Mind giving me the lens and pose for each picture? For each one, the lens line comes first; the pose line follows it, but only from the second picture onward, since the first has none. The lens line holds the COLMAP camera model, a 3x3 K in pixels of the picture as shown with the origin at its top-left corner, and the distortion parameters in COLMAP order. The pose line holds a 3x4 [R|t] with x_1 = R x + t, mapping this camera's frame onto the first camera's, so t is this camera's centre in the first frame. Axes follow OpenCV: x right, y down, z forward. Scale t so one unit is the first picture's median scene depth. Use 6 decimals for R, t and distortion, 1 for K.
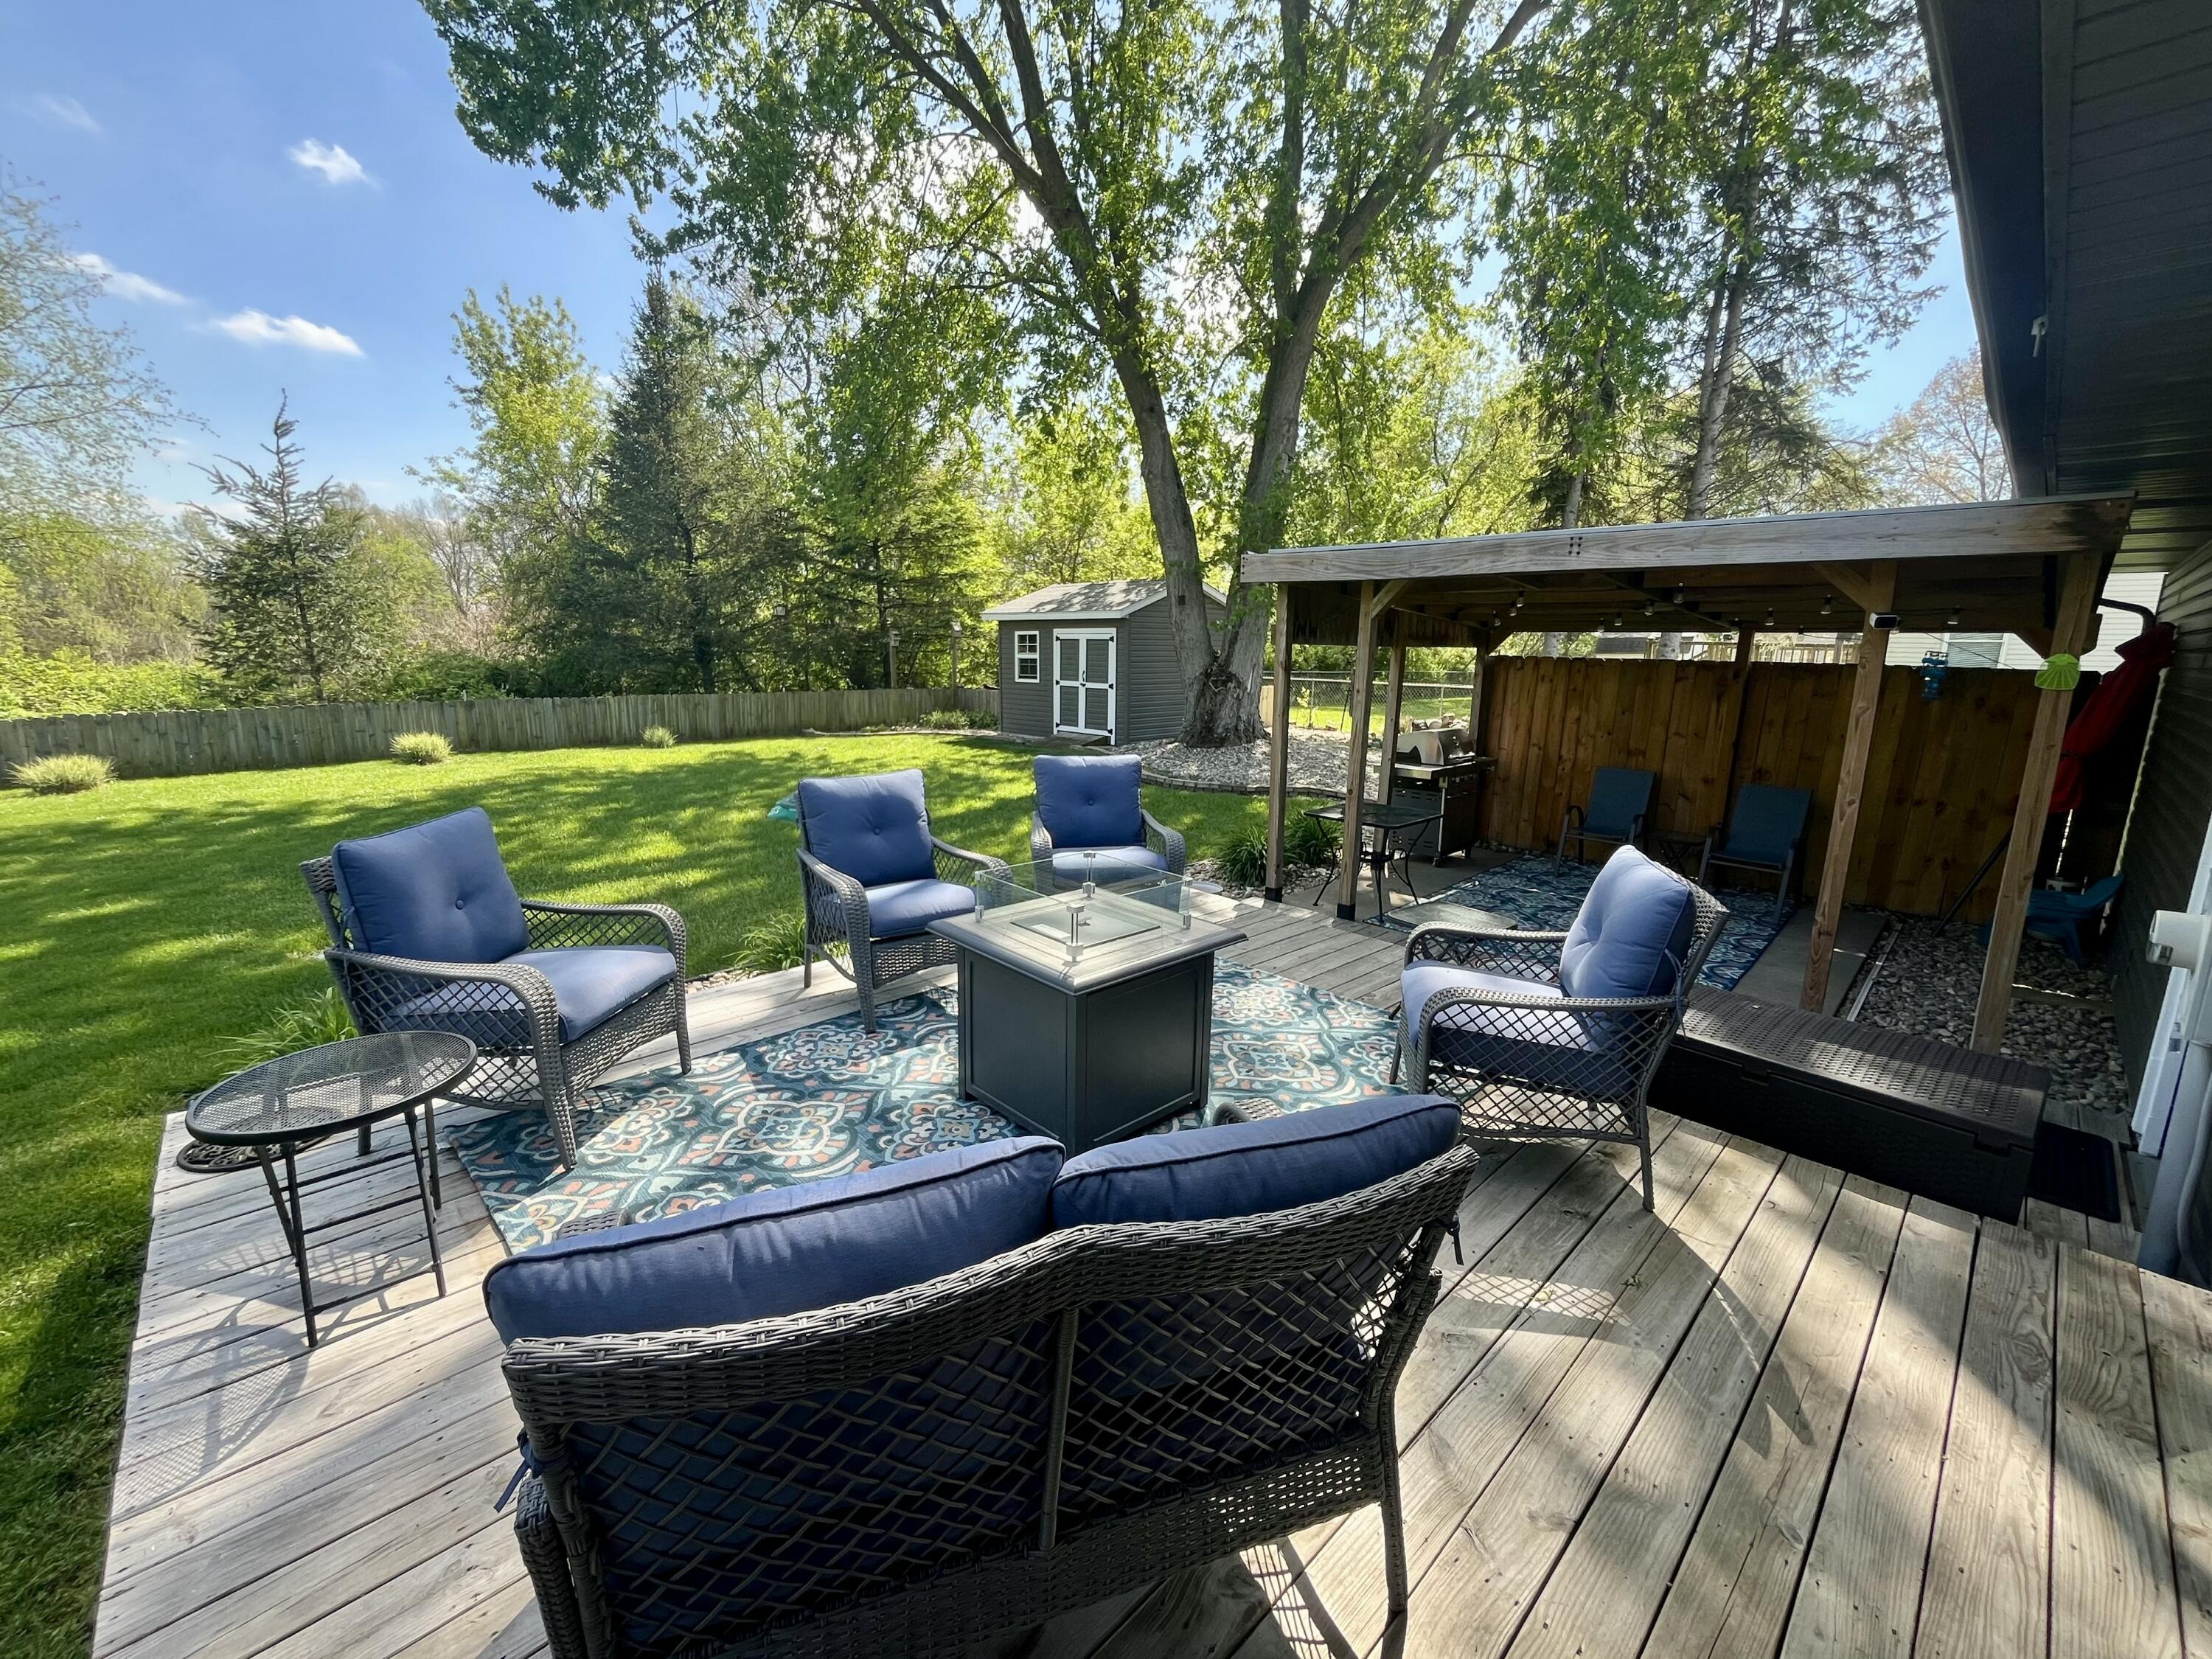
lens RADIAL K [[901.0, 0, 1115.6], [0, 901.0, 824.9], [0, 0, 1]] dist [-0.002853, -0.000556]
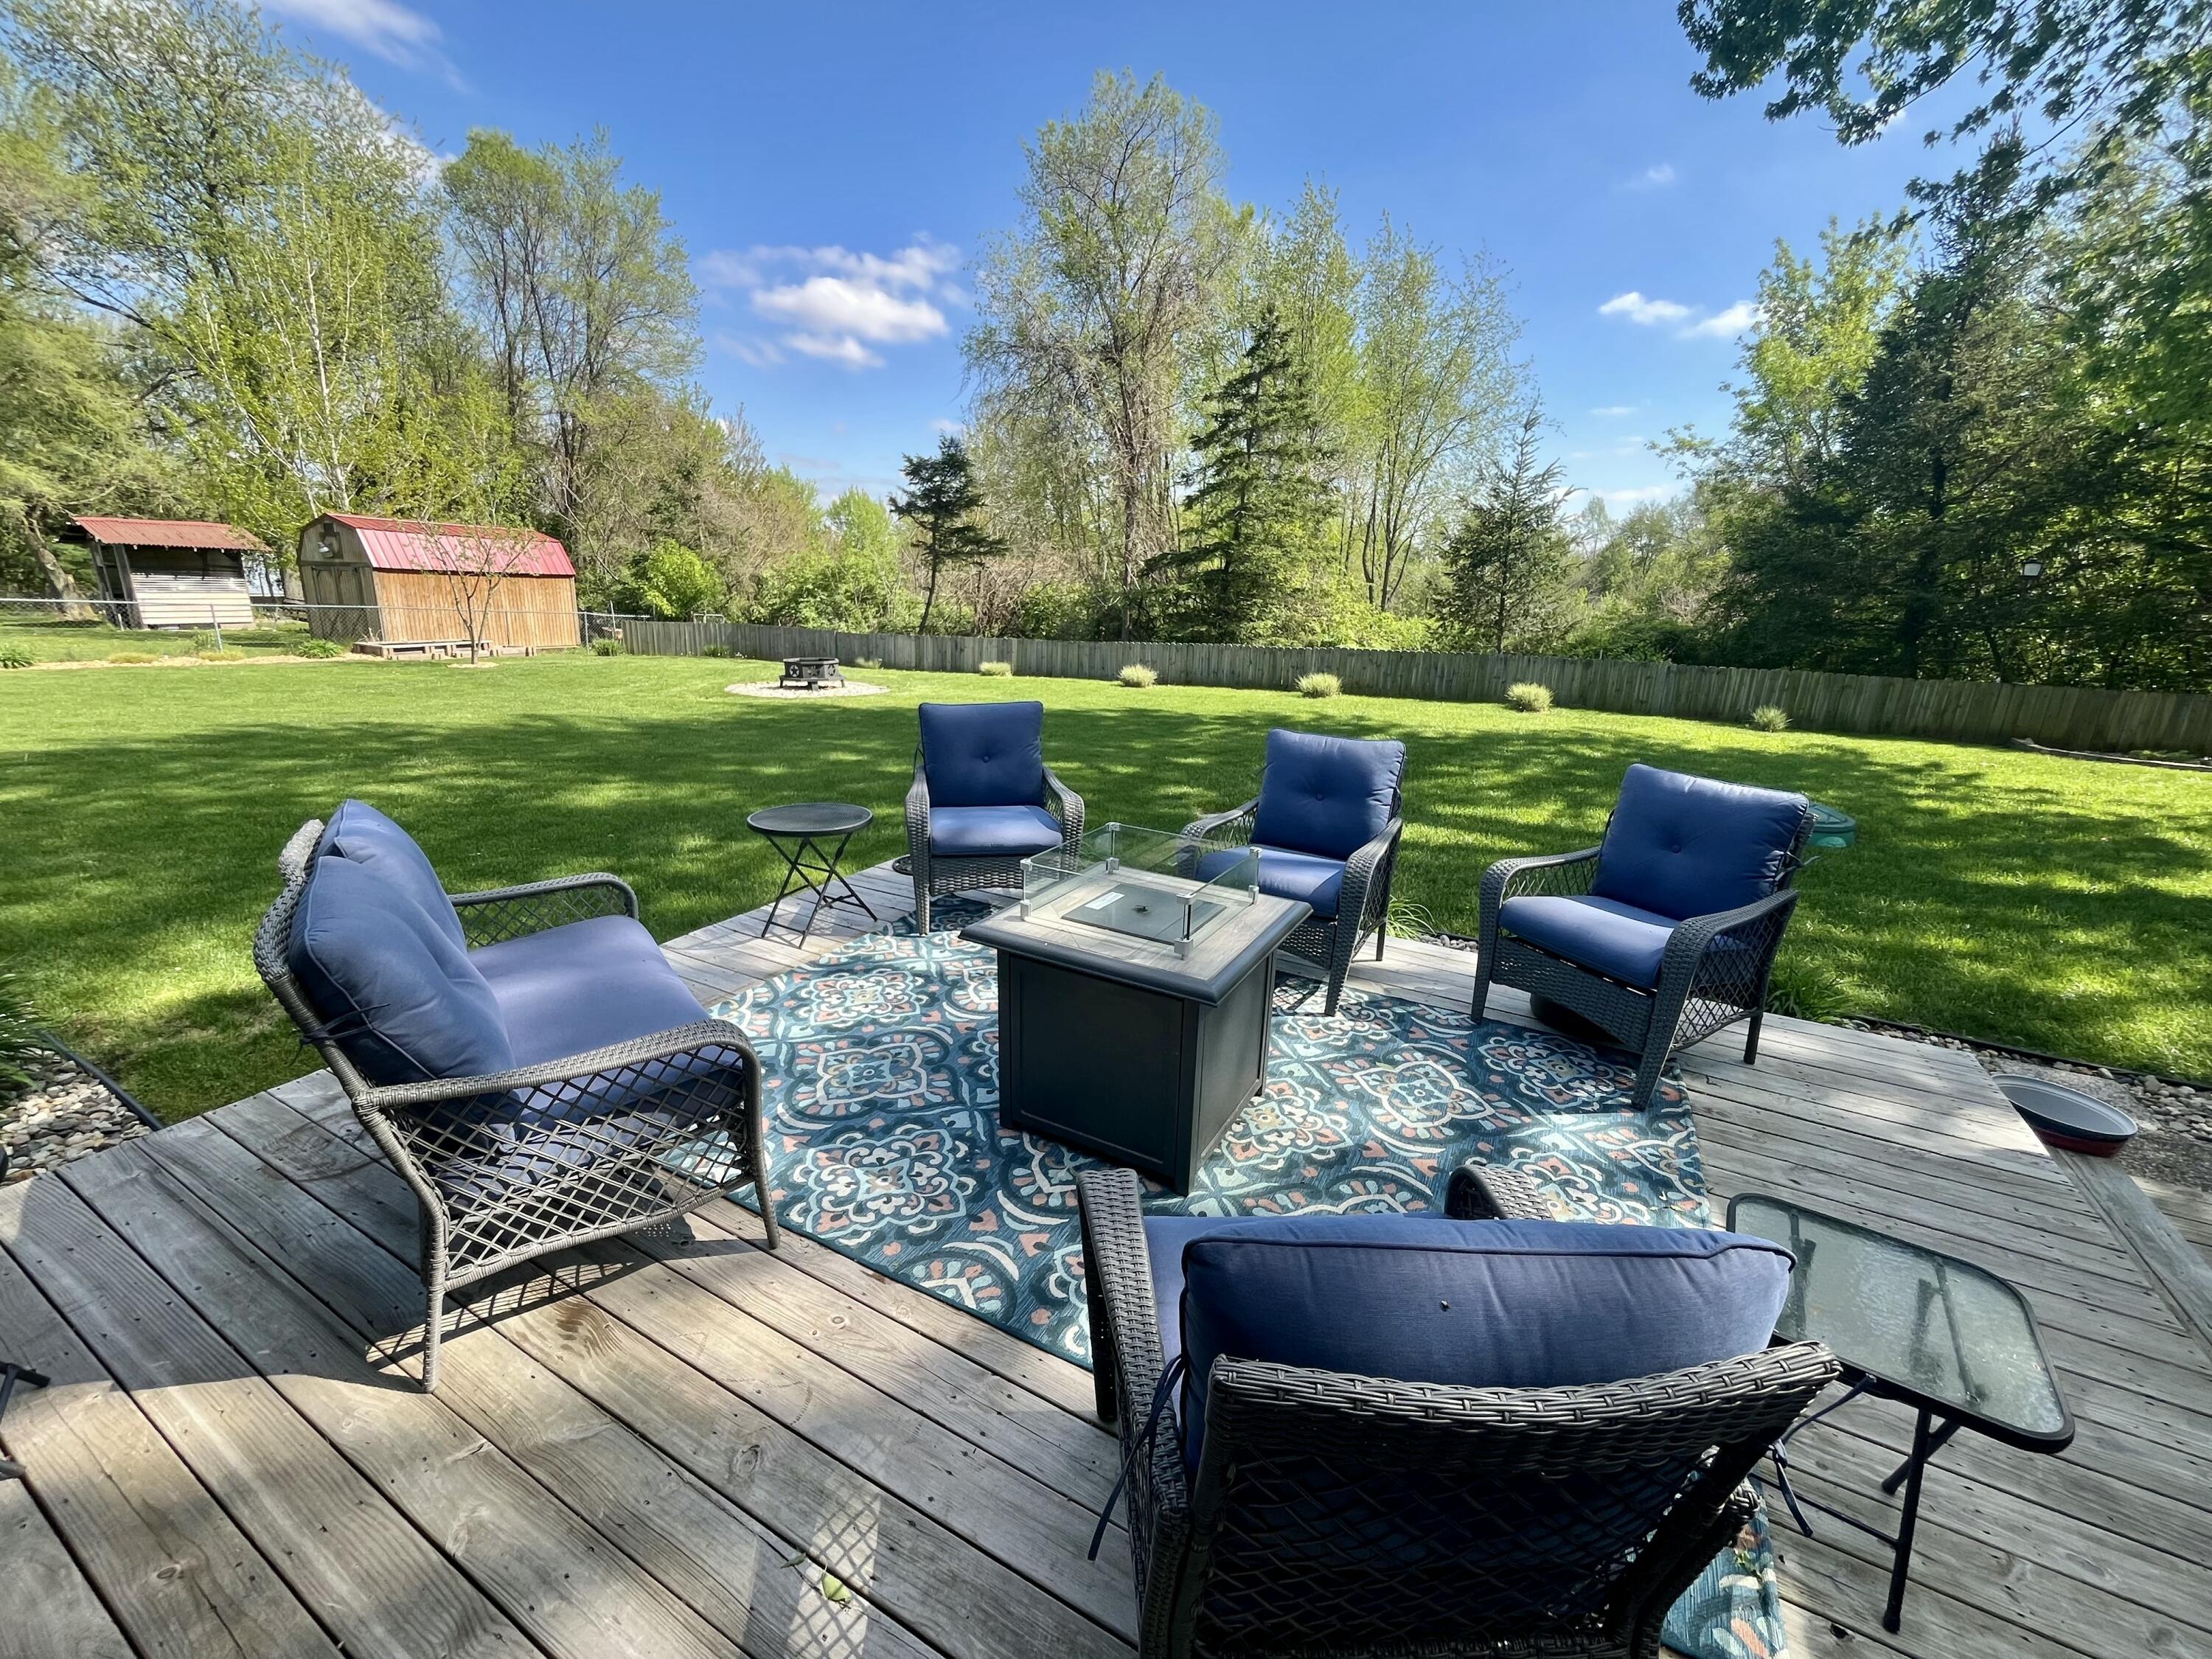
lens RADIAL K [[901.0, 0, 1114.4], [0, 901.0, 829.8], [0, 0, 1]] dist [-0.002853, -0.000556]
pose [[0.293268, 0.243938, -0.924385, 0.168501], [-0.210853, 0.959594, 0.186335, -0.027124], [0.932488, 0.140263, 0.332854, 0.157173]]
